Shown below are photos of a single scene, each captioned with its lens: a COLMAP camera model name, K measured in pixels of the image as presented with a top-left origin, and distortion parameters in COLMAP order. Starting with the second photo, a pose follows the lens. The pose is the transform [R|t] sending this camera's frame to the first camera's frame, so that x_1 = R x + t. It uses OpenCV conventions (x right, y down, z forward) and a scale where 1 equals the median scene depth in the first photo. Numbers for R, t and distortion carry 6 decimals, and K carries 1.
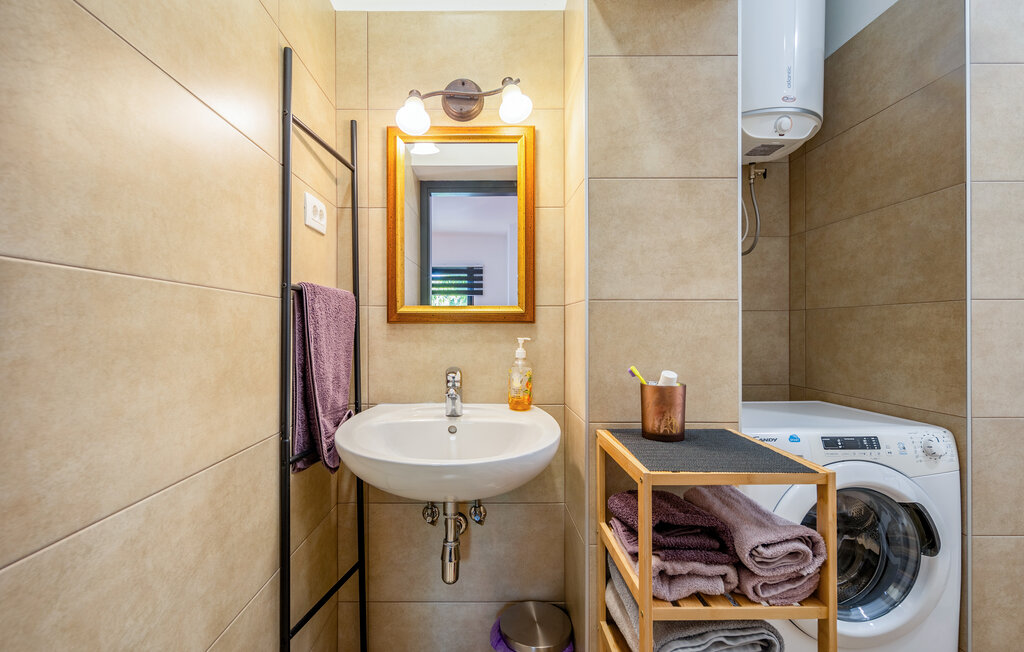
lens RADIAL K [[469.5, 0, 512.0], [0, 469.5, 326.0], [0, 0, 1]] dist [0.001618, 0.000100]
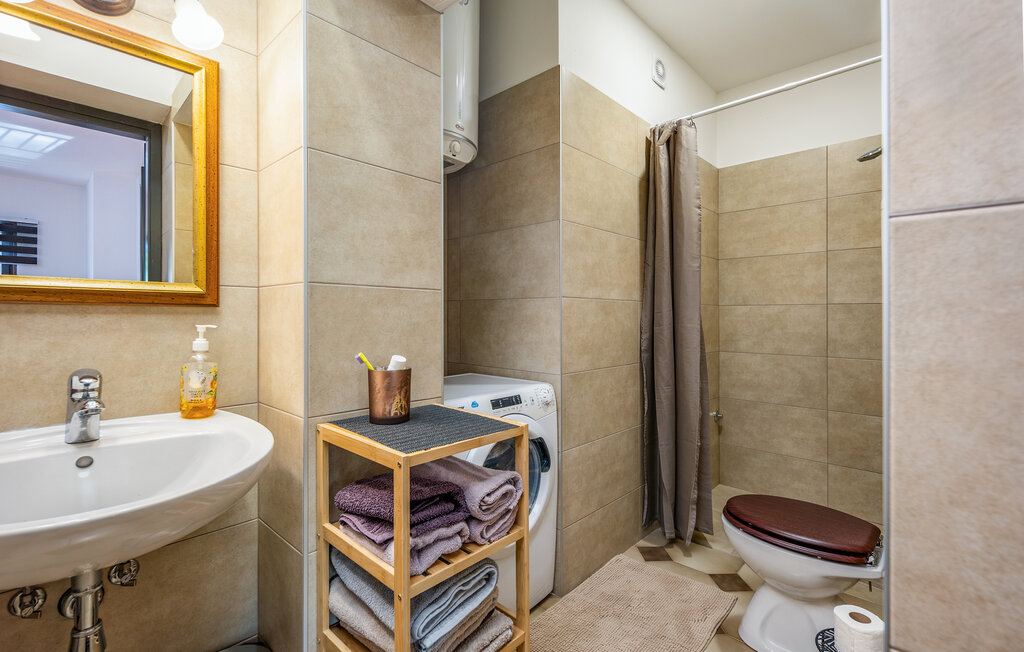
lens RADIAL K [[444.8, 0, 513.7], [0, 444.8, 313.8], [0, 0, 1]] dist [0.000700, 0.000201]
pose [[0.686526, 0.009289, 0.727046, -0.185704], [-0.010336, 0.999942, -0.003015, 0.003544], [-0.727031, -0.005444, 0.686583, 0.124484]]
